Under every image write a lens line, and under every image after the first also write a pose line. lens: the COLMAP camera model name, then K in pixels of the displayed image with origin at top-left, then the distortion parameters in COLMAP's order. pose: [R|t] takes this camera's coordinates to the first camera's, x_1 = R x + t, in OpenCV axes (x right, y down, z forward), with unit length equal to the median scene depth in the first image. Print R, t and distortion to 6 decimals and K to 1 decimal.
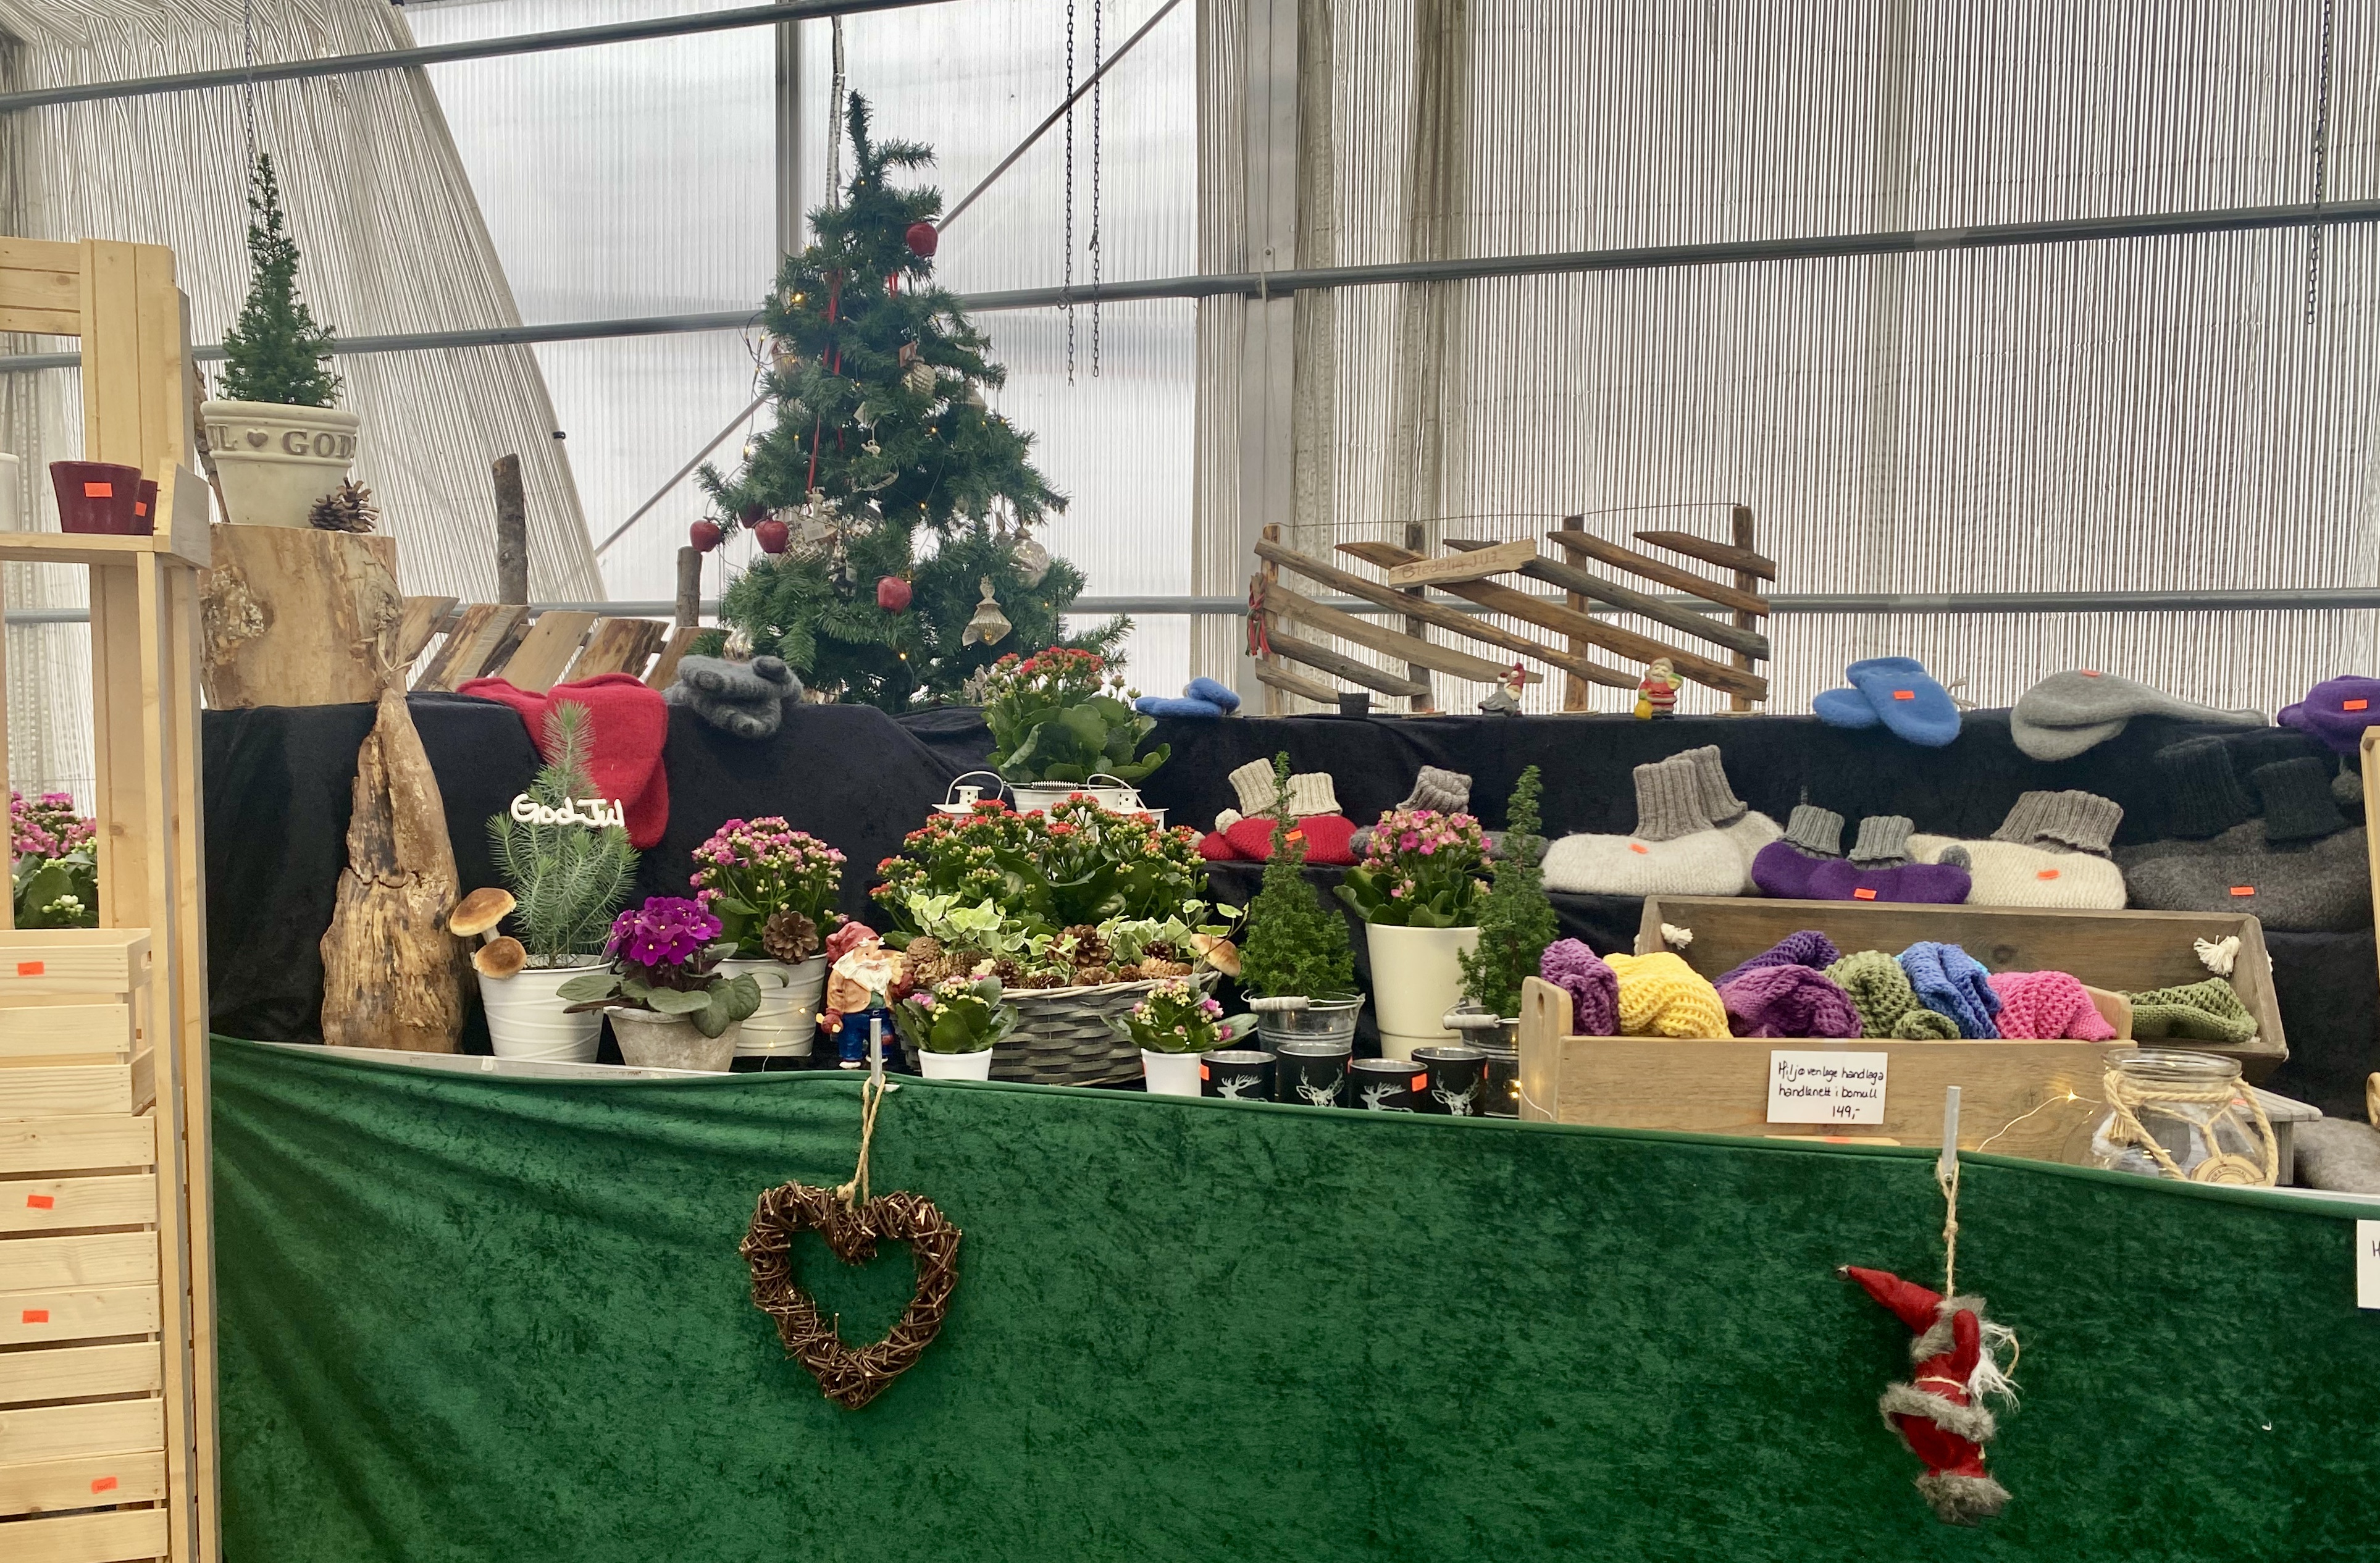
lens RADIAL K [[1926.6, 0, 1189.1], [0, 1926.6, 915.0], [0, 0, 1]] dist [0.023453, -0.005114]
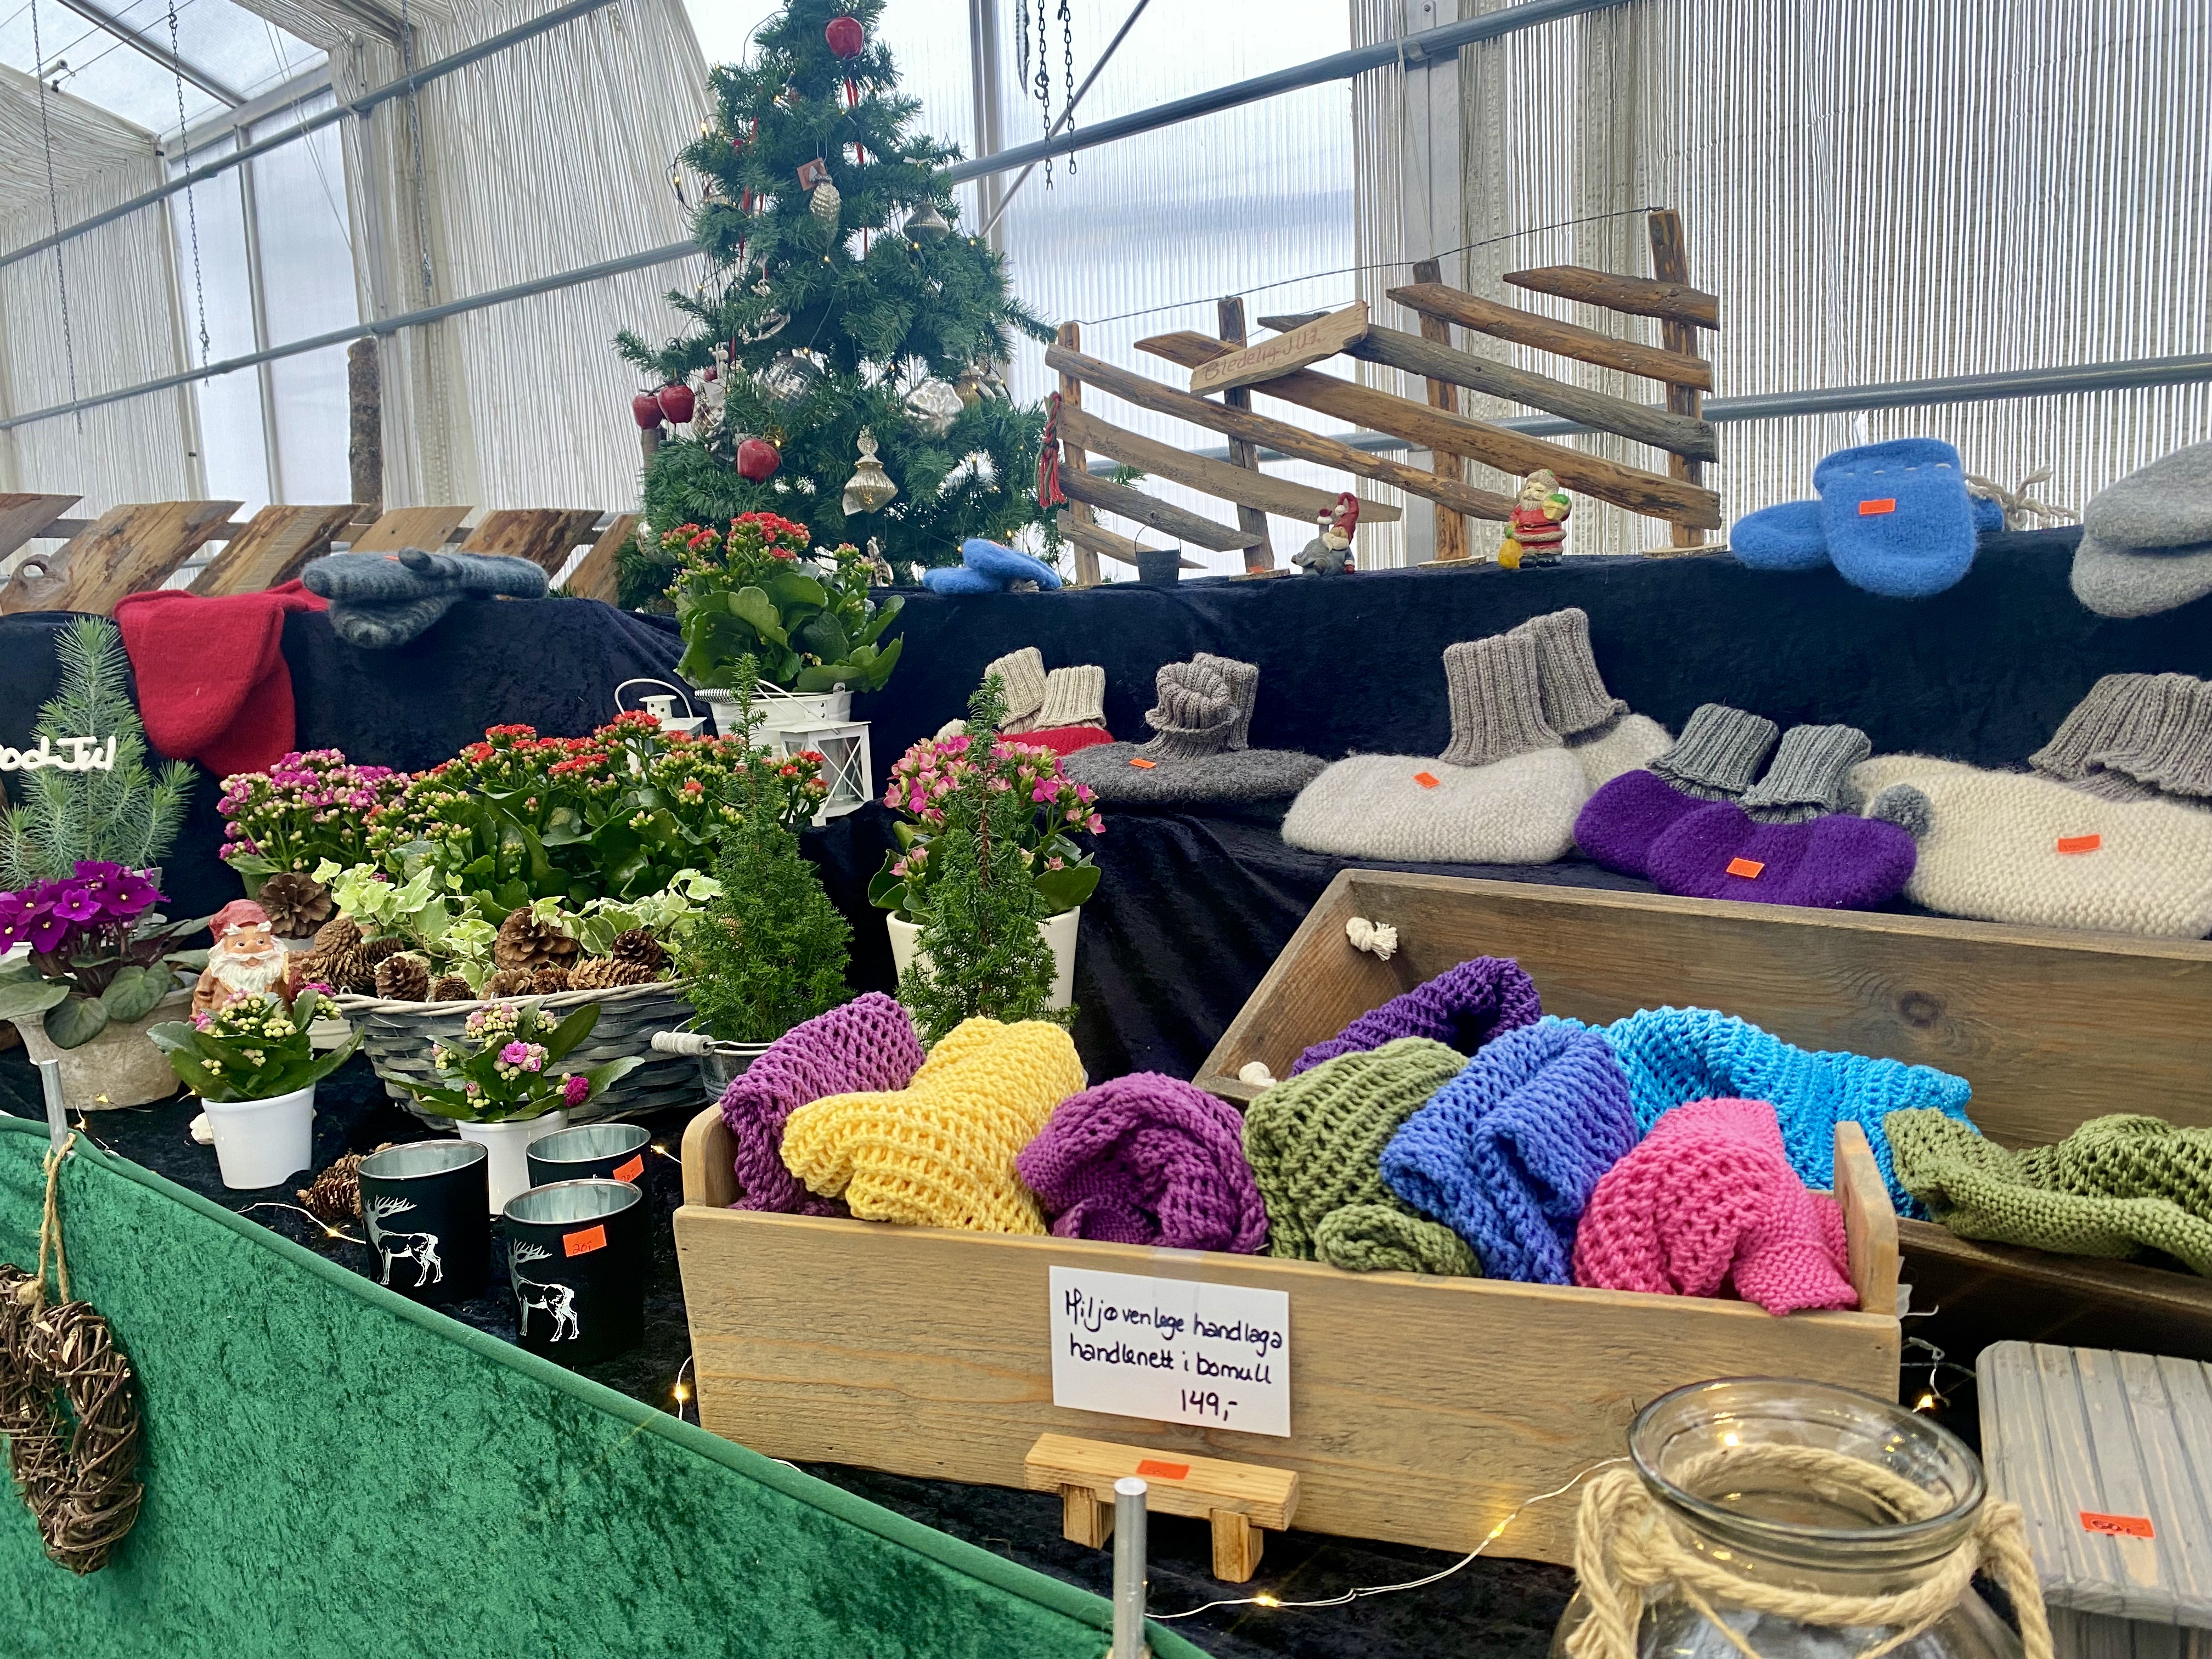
lens RADIAL K [[1741.6, 0, 1106.0], [0, 1741.6, 829.5], [0, 0, 1]] dist [0.006040, 0.004738]
pose [[0.924512, 0.005375, -0.381115, 0.343553], [0.010441, 0.999168, 0.039420, -0.040821], [0.381010, -0.040423, 0.923687, 0.429228]]
